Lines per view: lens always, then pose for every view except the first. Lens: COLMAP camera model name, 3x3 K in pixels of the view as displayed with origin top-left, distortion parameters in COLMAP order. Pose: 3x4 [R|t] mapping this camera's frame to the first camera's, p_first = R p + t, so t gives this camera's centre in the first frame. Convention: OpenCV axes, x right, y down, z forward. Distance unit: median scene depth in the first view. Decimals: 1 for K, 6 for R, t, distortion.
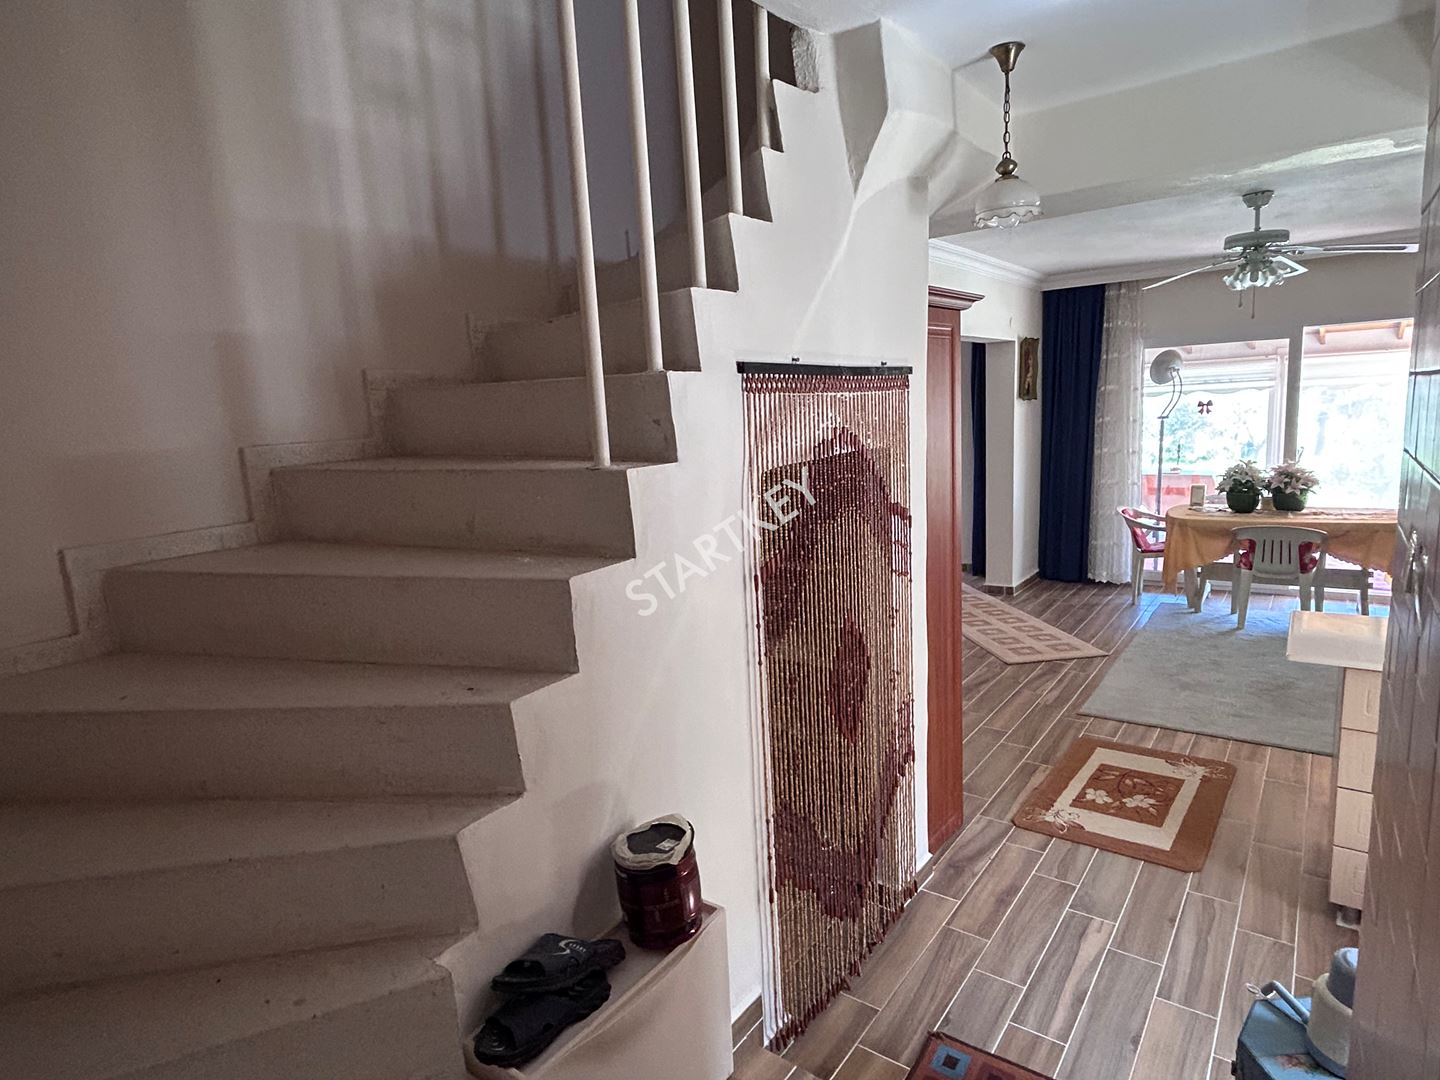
lens RADIAL K [[812.9, 0, 710.9], [0, 812.9, 541.2], [0, 0, 1]] dist [-0.012595, 0.003564]
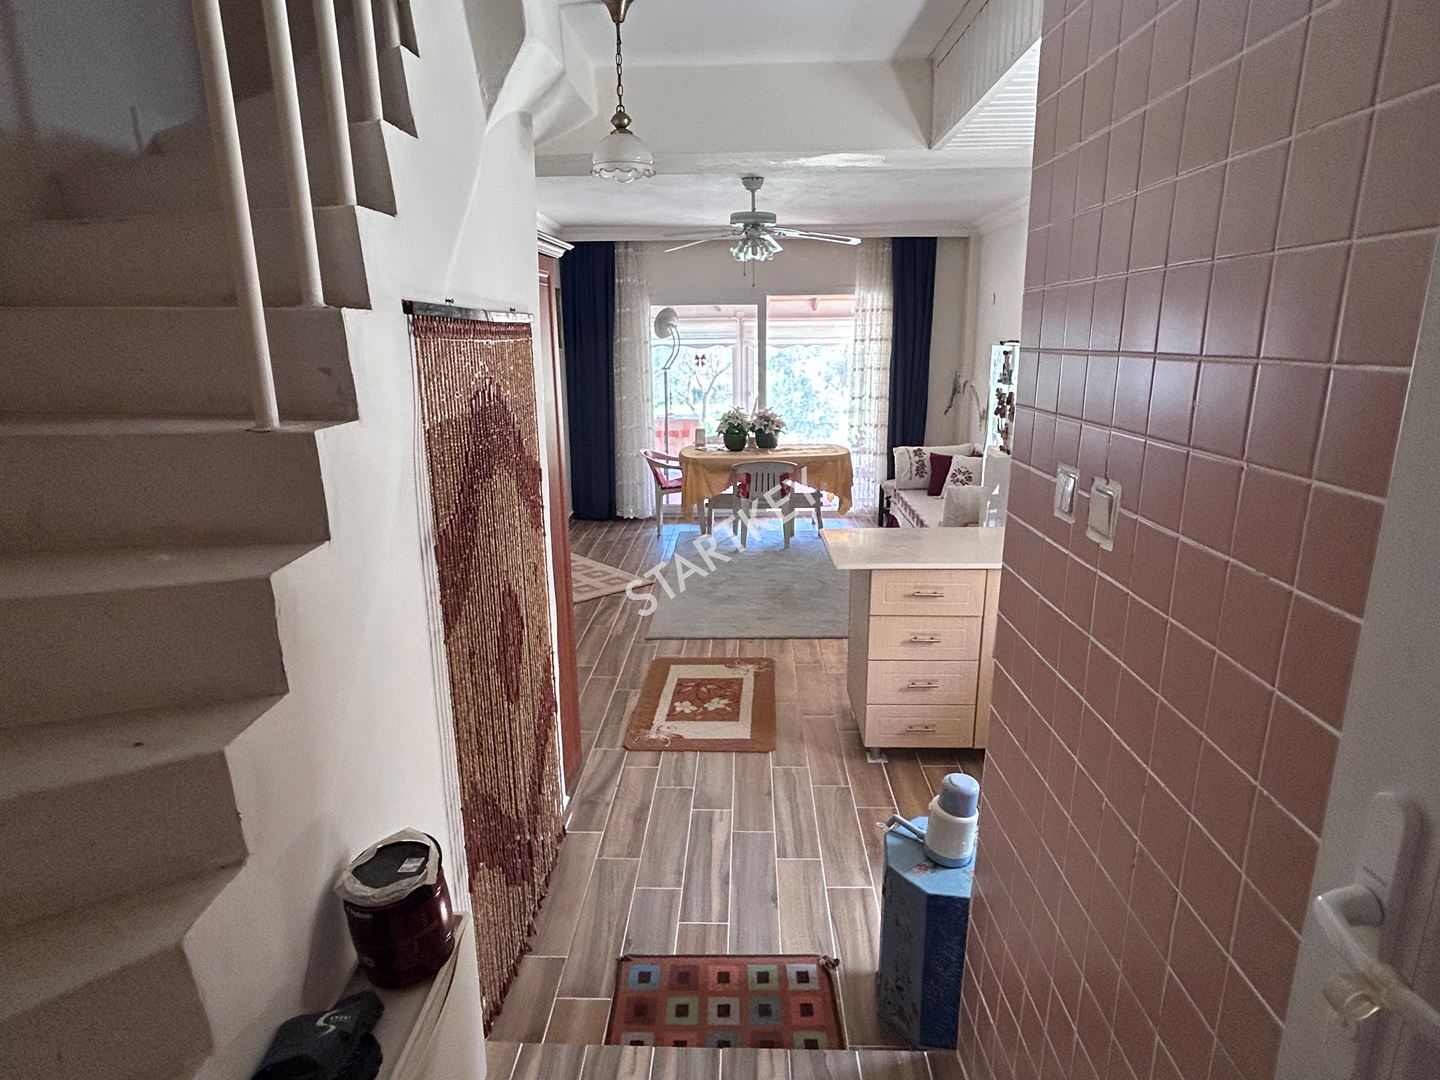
lens RADIAL K [[812.9, 0, 714.0], [0, 812.9, 543.0], [0, 0, 1]] dist [-0.012595, 0.003564]
pose [[0.815350, -0.101003, 0.570090, -0.129240], [0.062017, 0.994236, 0.087452, -0.012410], [-0.575638, -0.035949, 0.816914, 0.061920]]
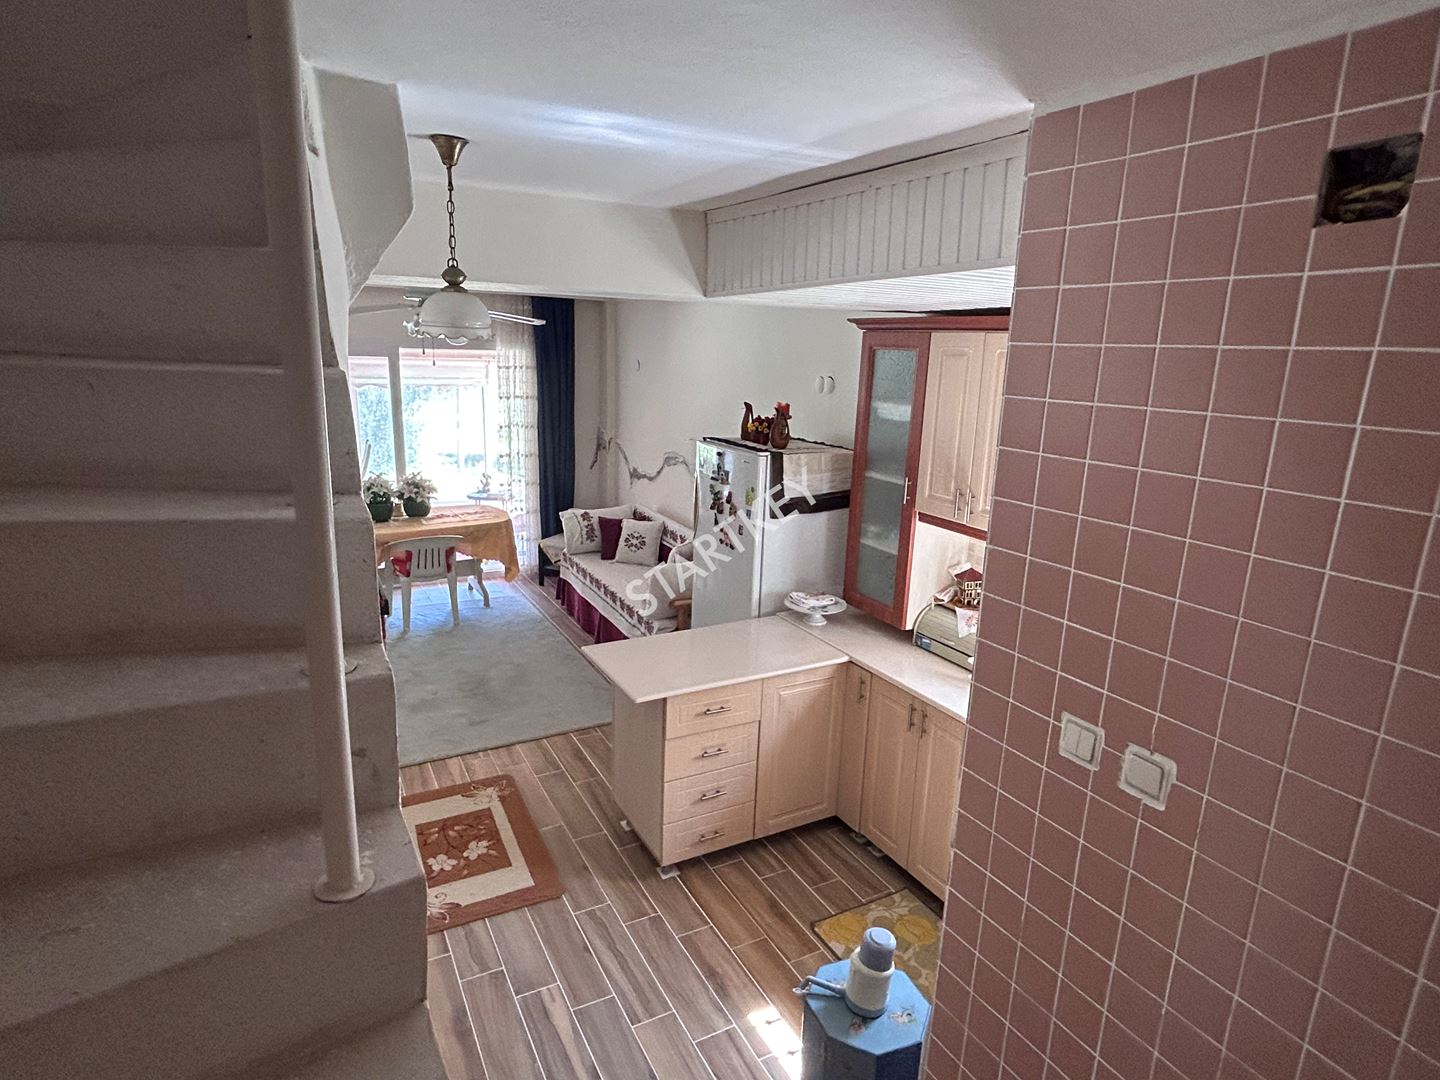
lens RADIAL K [[812.9, 0, 713.3], [0, 812.9, 539.1], [0, 0, 1]] dist [-0.012595, 0.003564]
pose [[0.406814, -0.151628, 0.900839, -0.260855], [0.095714, 0.987776, 0.123037, -0.197083], [-0.908483, 0.036170, 0.416354, 0.294692]]
